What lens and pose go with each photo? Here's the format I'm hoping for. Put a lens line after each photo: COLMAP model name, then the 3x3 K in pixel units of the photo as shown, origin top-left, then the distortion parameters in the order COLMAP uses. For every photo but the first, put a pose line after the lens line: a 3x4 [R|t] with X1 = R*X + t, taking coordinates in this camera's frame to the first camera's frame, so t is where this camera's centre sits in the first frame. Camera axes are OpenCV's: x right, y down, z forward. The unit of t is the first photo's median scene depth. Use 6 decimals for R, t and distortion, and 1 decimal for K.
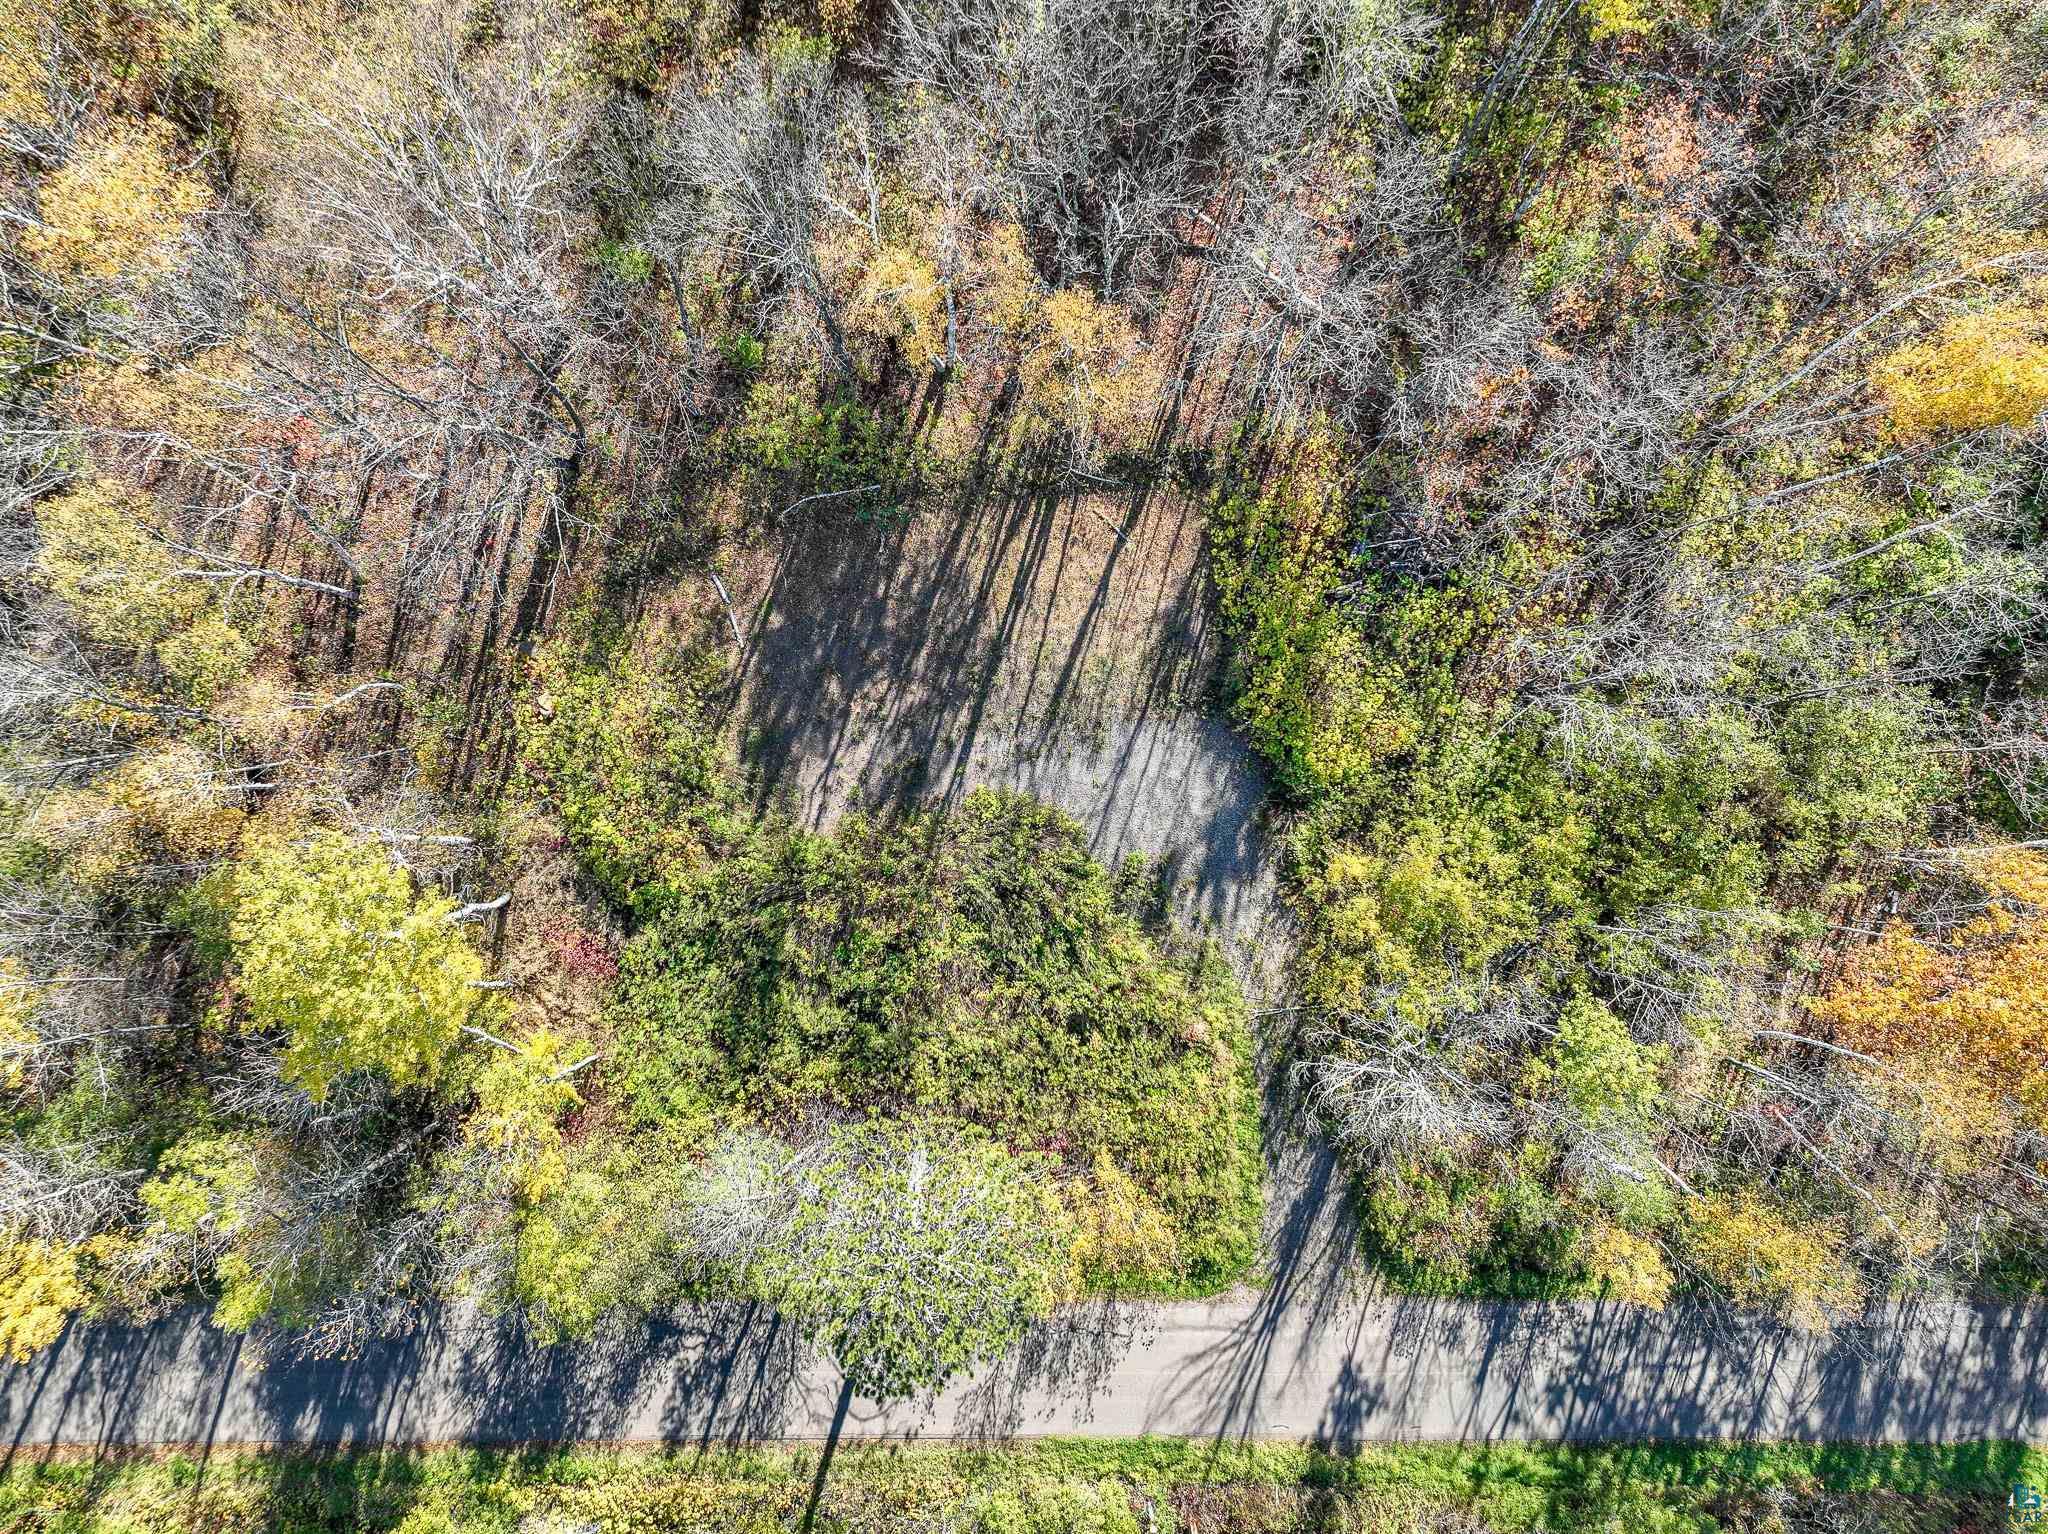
lens RADIAL K [[1432.3, 0, 1022.4], [0, 1432.3, 773.2], [0, 0, 1]] dist [0.000629, 0.021797]
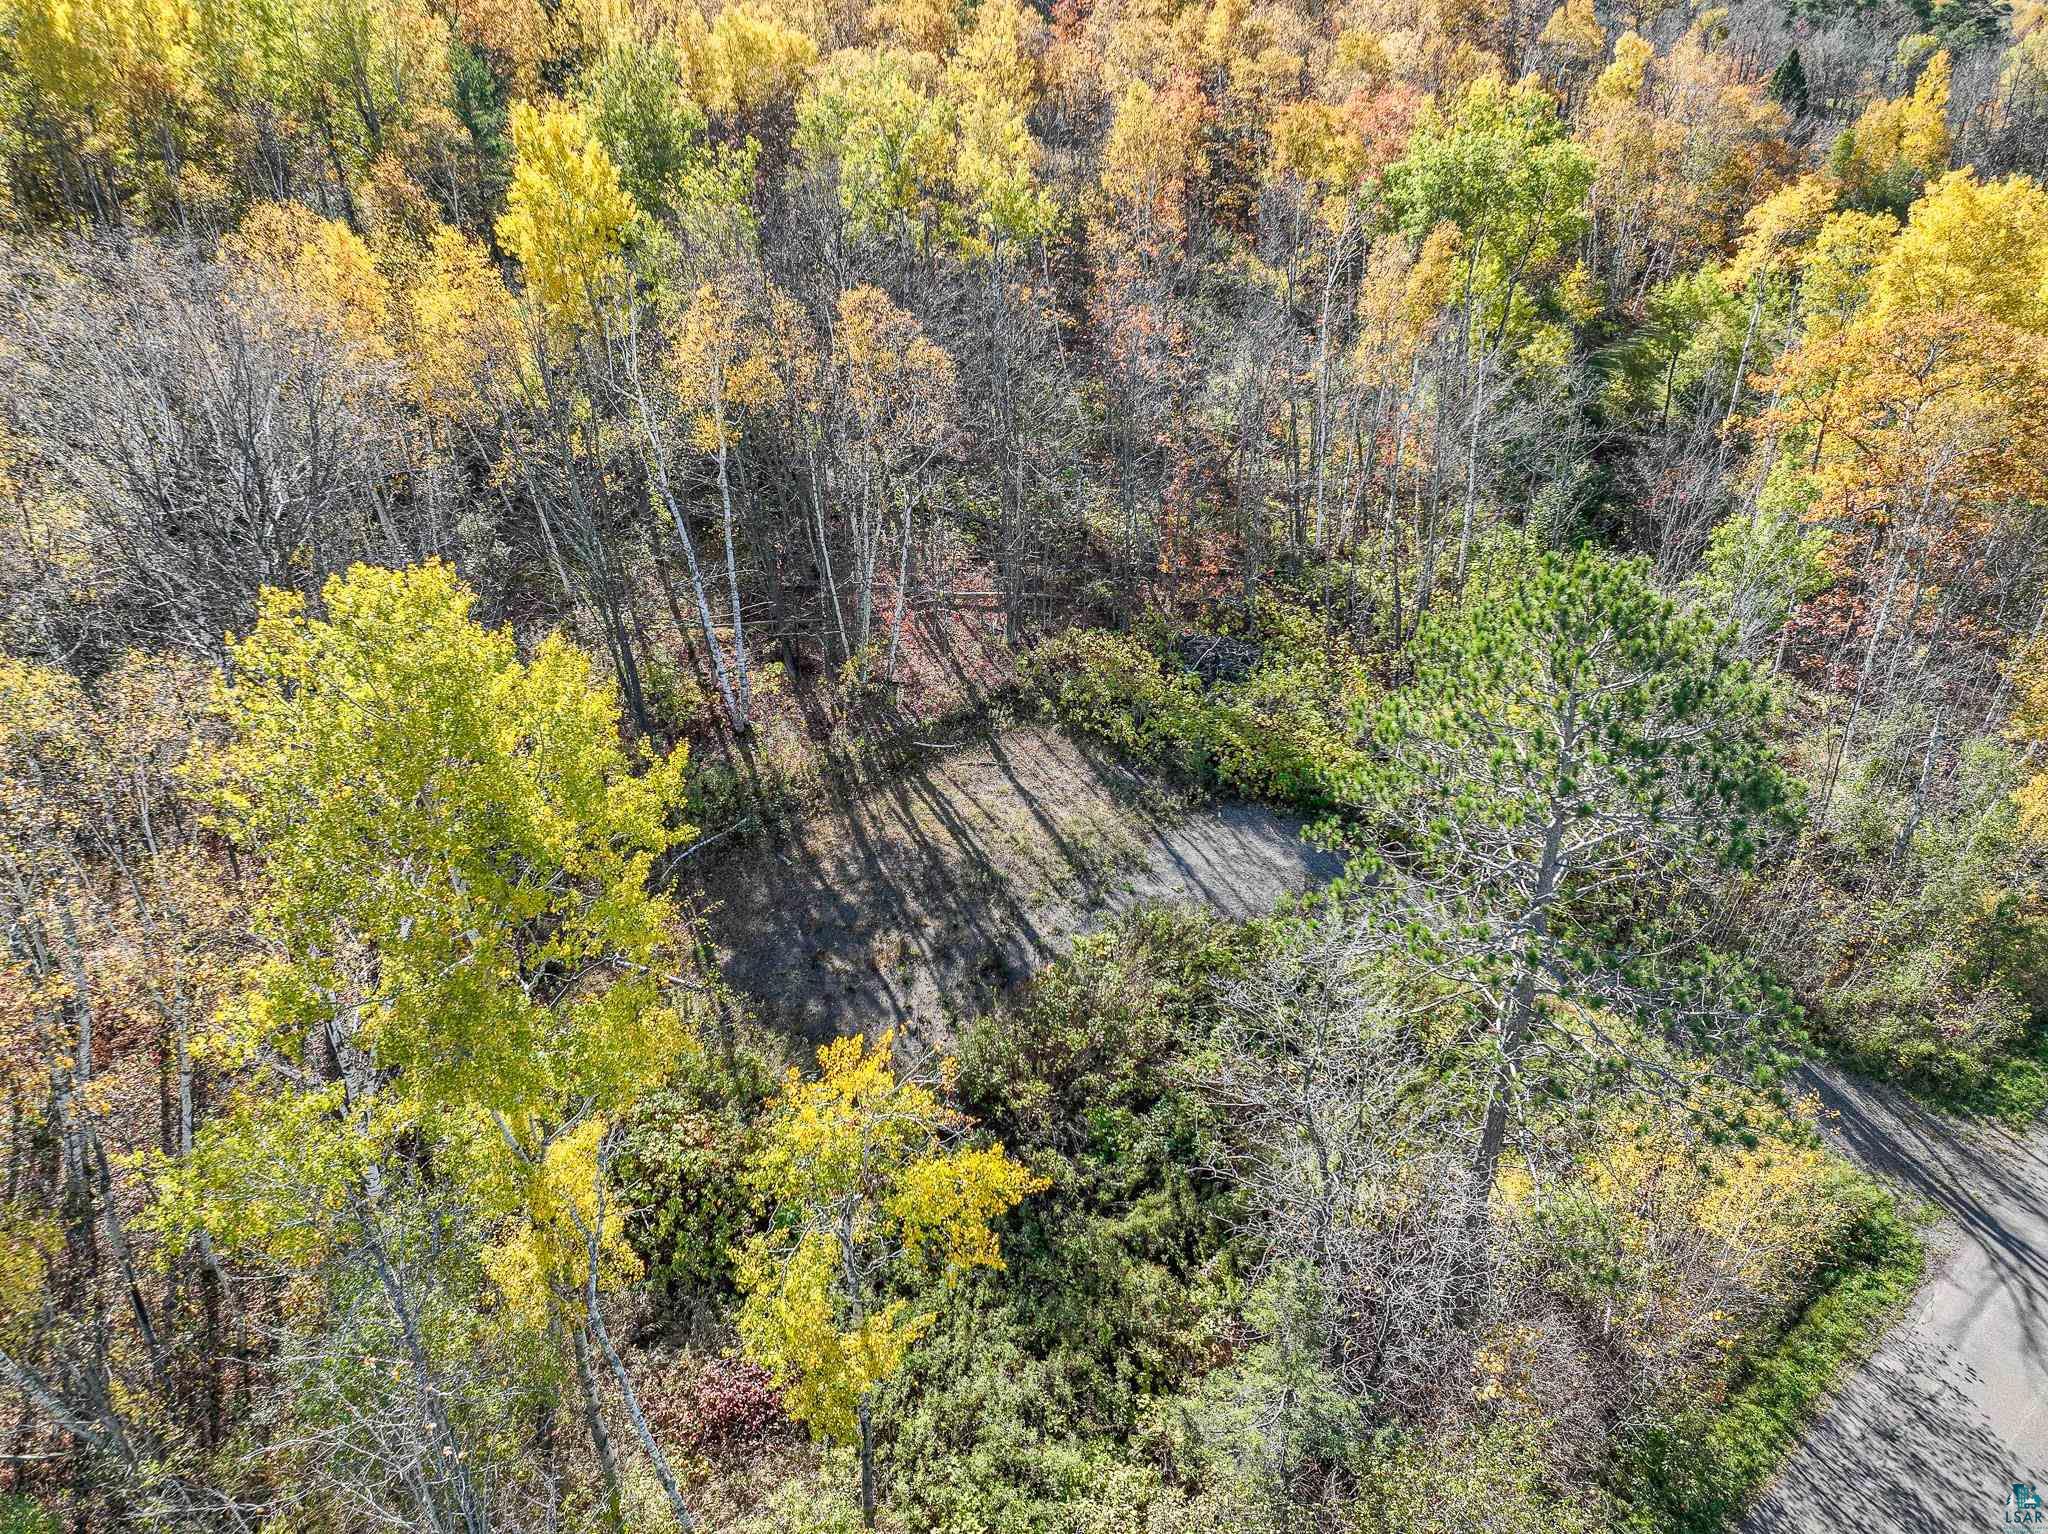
lens RADIAL K [[1432.3, 0, 1018.3], [0, 1432.3, 763.4], [0, 0, 1]] dist [0.000629, 0.021797]
pose [[0.753261, -0.317860, 0.575815, -0.456230], [0.657493, 0.386991, -0.646483, 0.440334], [-0.017344, 0.865565, 0.500496, 0.536867]]
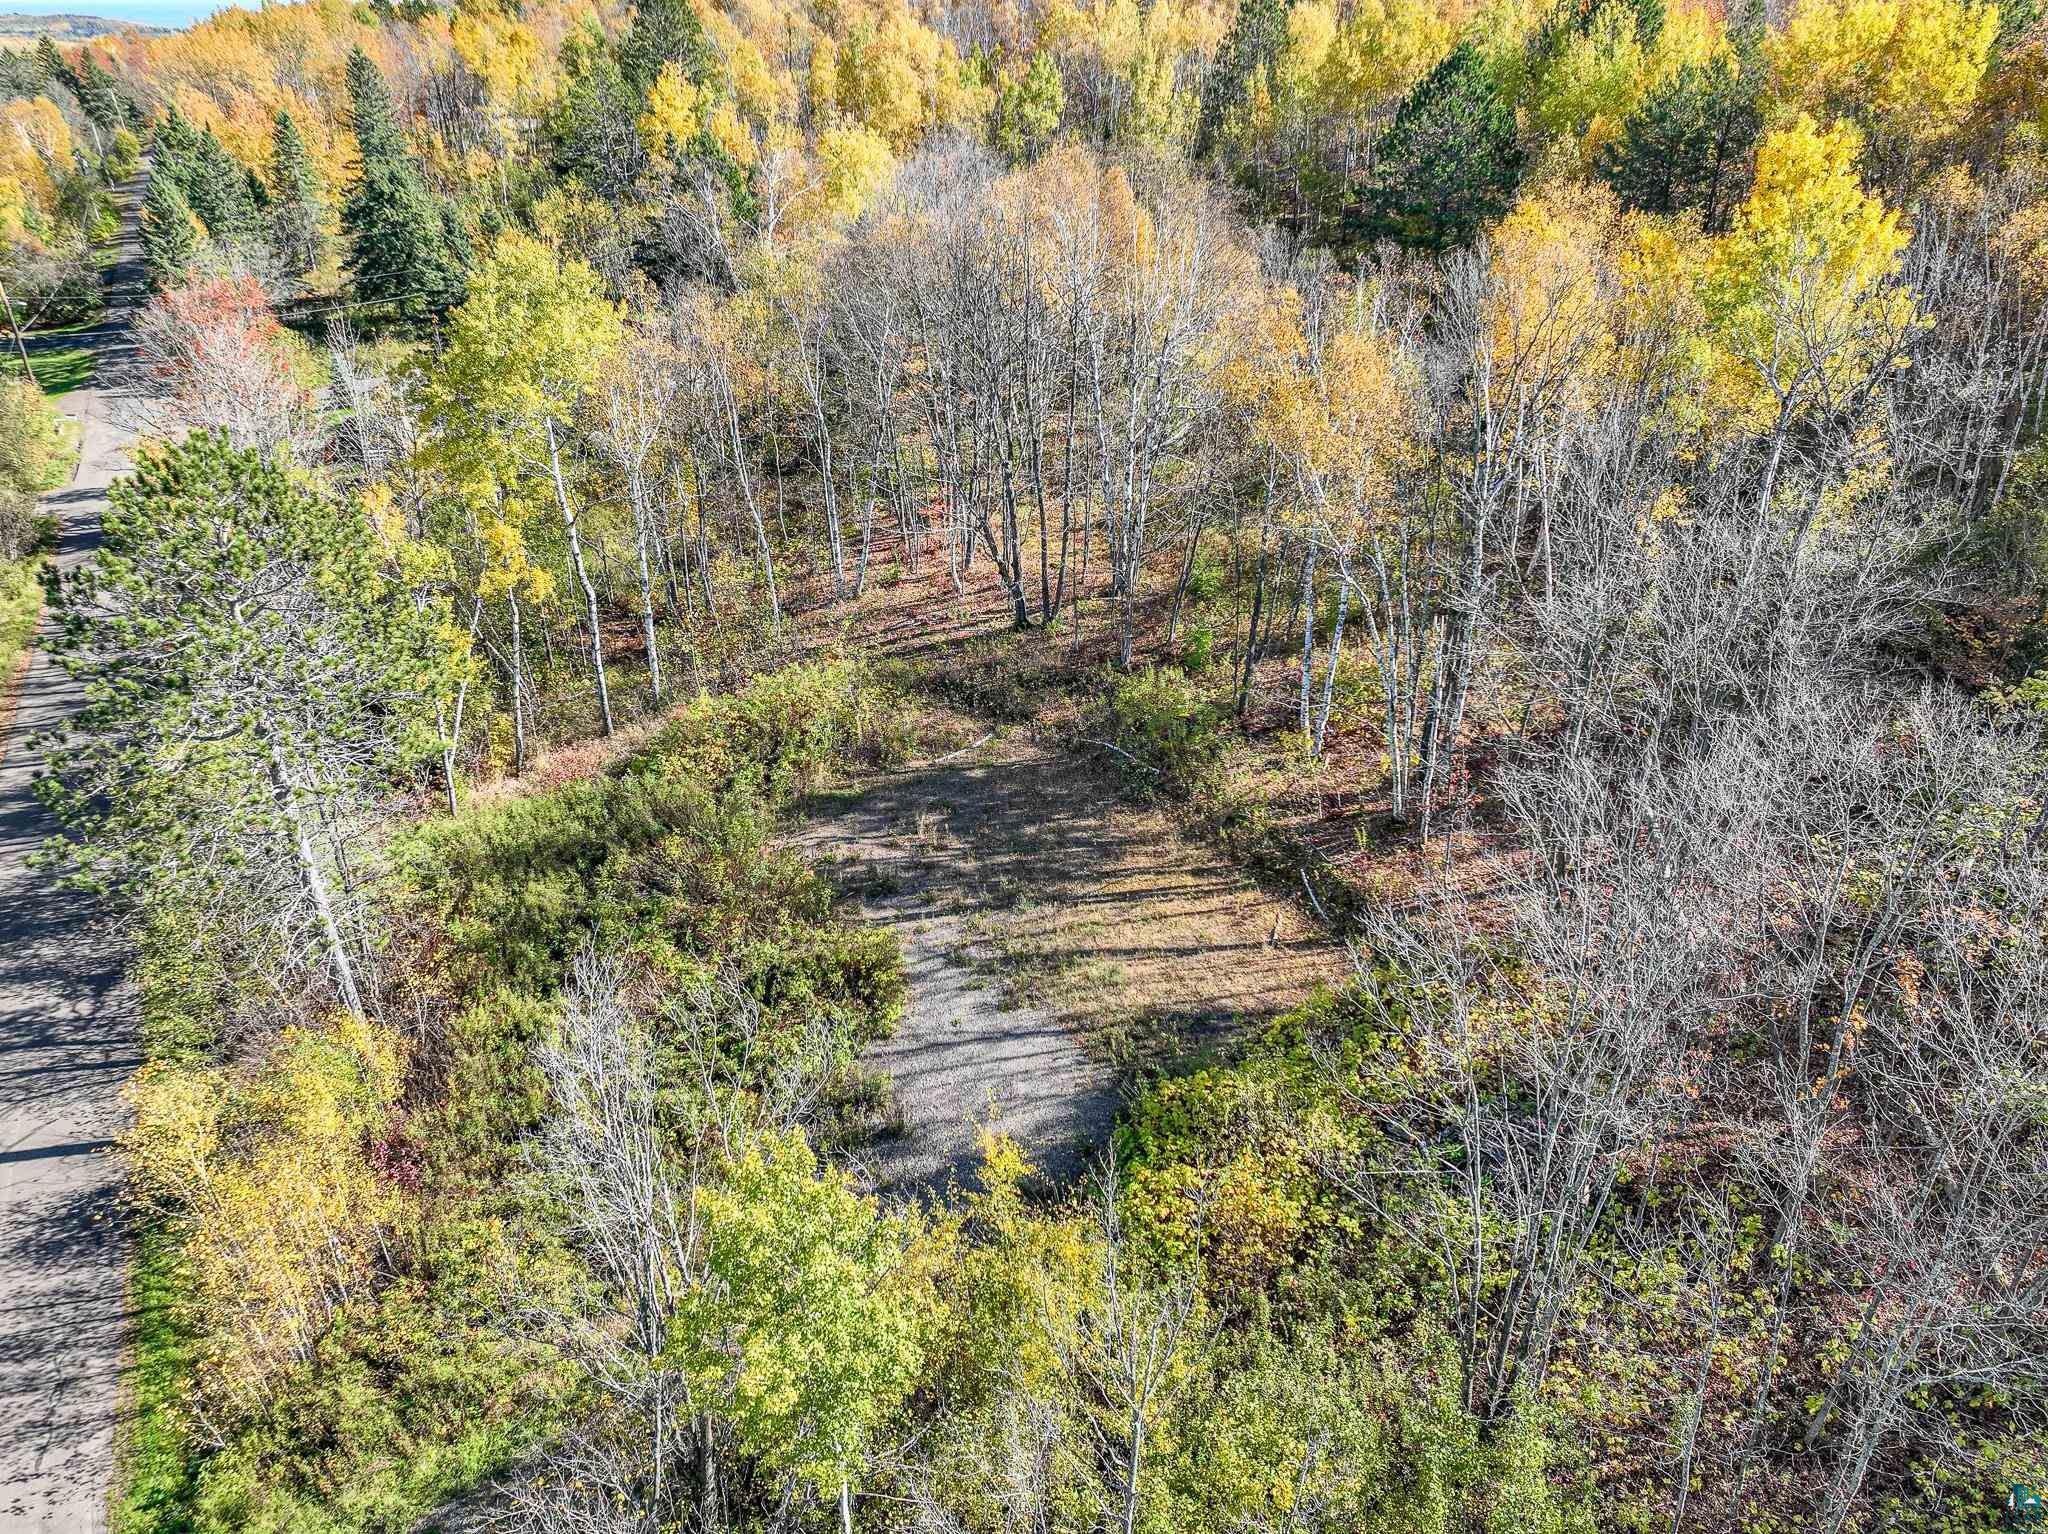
lens RADIAL K [[1432.3, 0, 1020.4], [0, 1432.3, 767.5], [0, 0, 1]] dist [0.000629, 0.021797]
pose [[0.448996, 0.430871, -0.782785, 0.560484], [-0.892902, 0.249305, -0.374932, 0.212534], [0.033605, 0.867293, 0.496662, 0.541421]]
